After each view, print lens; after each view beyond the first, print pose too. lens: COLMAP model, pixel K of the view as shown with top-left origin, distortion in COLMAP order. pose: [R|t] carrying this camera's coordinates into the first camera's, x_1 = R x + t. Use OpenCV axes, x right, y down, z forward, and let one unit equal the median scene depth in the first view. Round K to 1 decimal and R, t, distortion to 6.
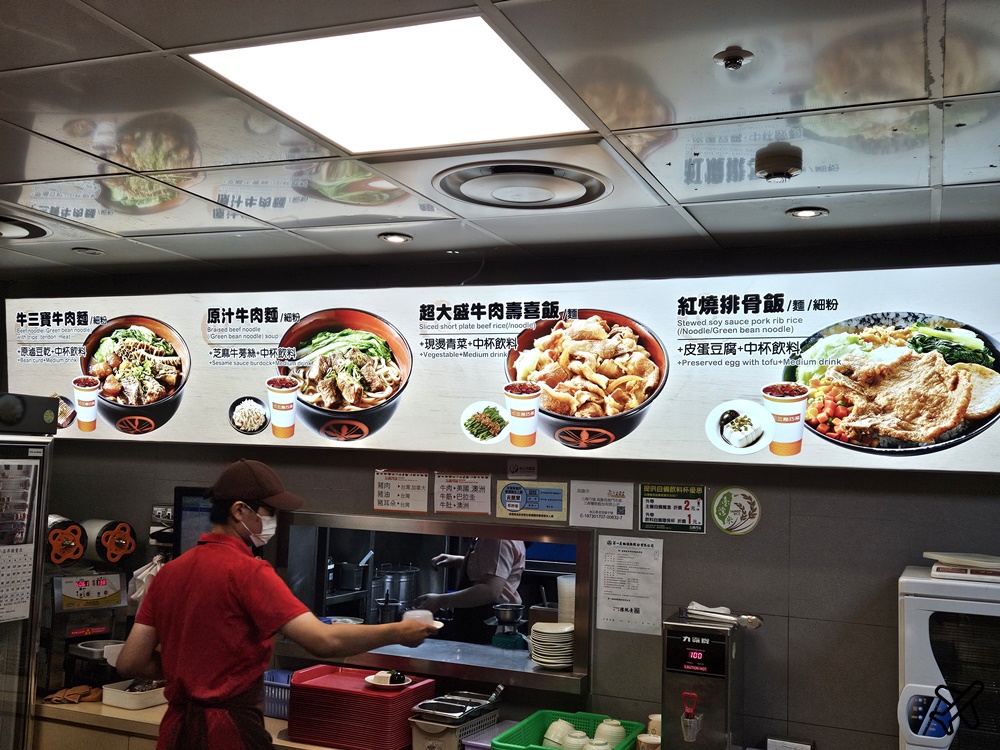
lens RADIAL K [[1026.1, 0, 497.5], [0, 1026.1, 380.5], [0, 0, 1]] dist [0.057438, 0.000000]
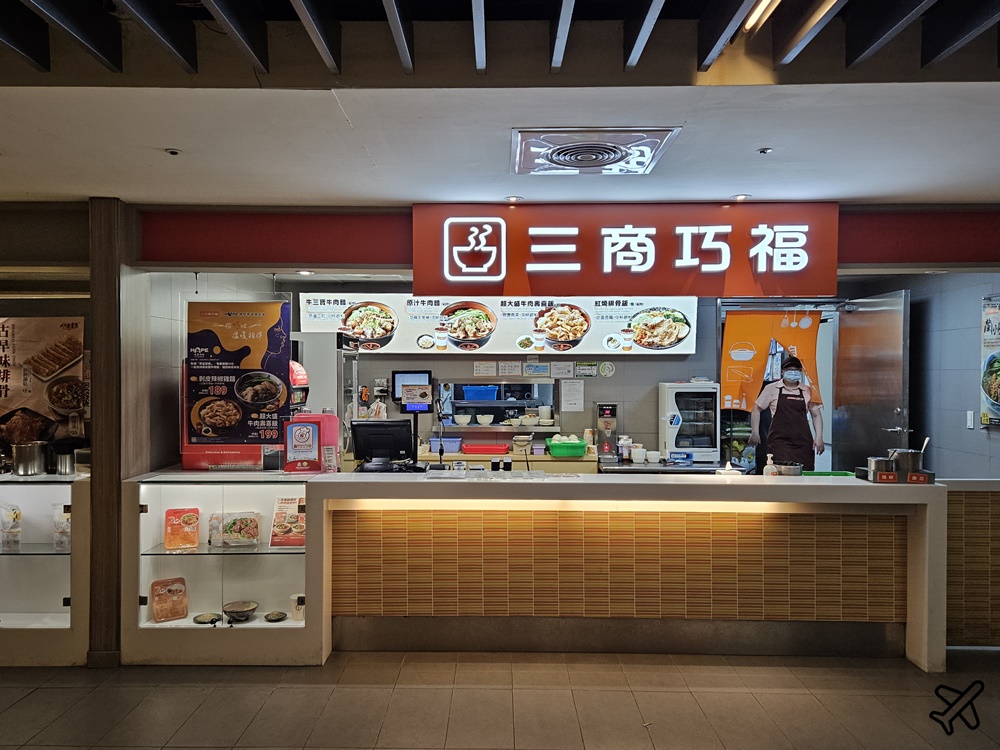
lens RADIAL K [[1026.1, 0, 502.0], [0, 1026.1, 374.0], [0, 0, 1]] dist [0.057438, 0.000000]
pose [[0.918569, -0.045406, 0.392644, -1.201126], [0.001628, 0.993806, 0.111118, -0.190289], [-0.395257, -0.101431, 0.912953, -1.588638]]
